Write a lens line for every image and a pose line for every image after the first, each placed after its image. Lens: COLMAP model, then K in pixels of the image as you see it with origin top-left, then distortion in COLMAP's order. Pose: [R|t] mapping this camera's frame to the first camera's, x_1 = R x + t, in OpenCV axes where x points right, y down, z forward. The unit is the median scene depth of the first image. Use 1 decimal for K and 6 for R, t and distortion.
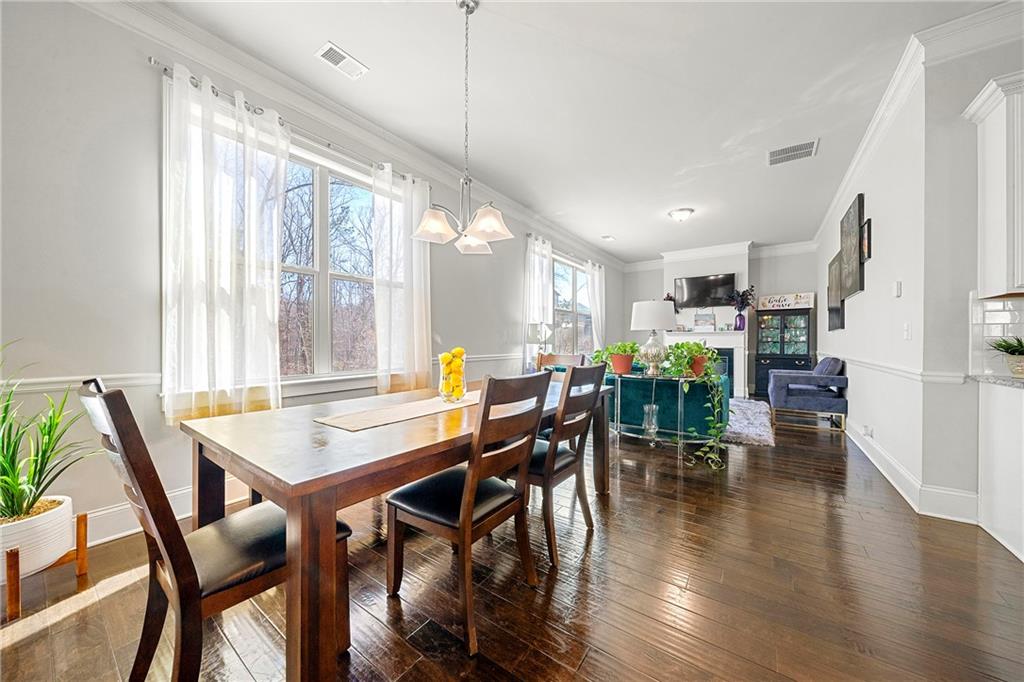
lens RADIAL K [[353.4, 0, 513.4], [0, 353.4, 339.0], [0, 0, 1]] dist [-0.005867, -0.000098]
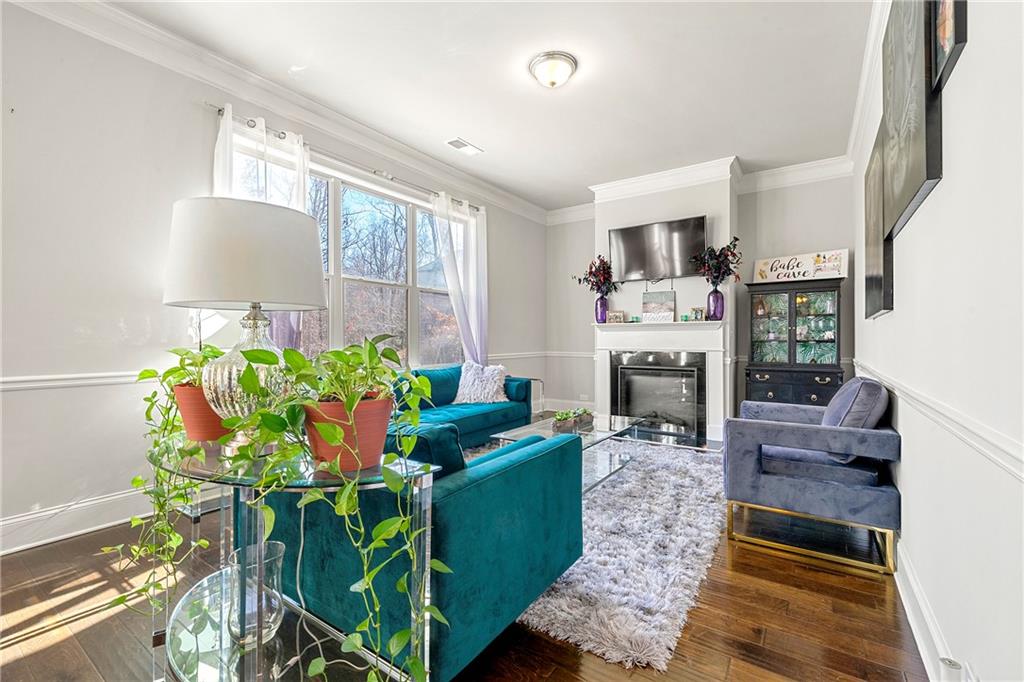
lens RADIAL K [[445.5, 0, 508.4], [0, 445.5, 334.2], [0, 0, 1]] dist [0.001102, 0.000423]
pose [[0.999914, -0.002125, 0.012942, 0.314580], [0.002193, 0.999984, -0.005180, 0.000441], [-0.012931, 0.005208, 0.999903, 0.315386]]
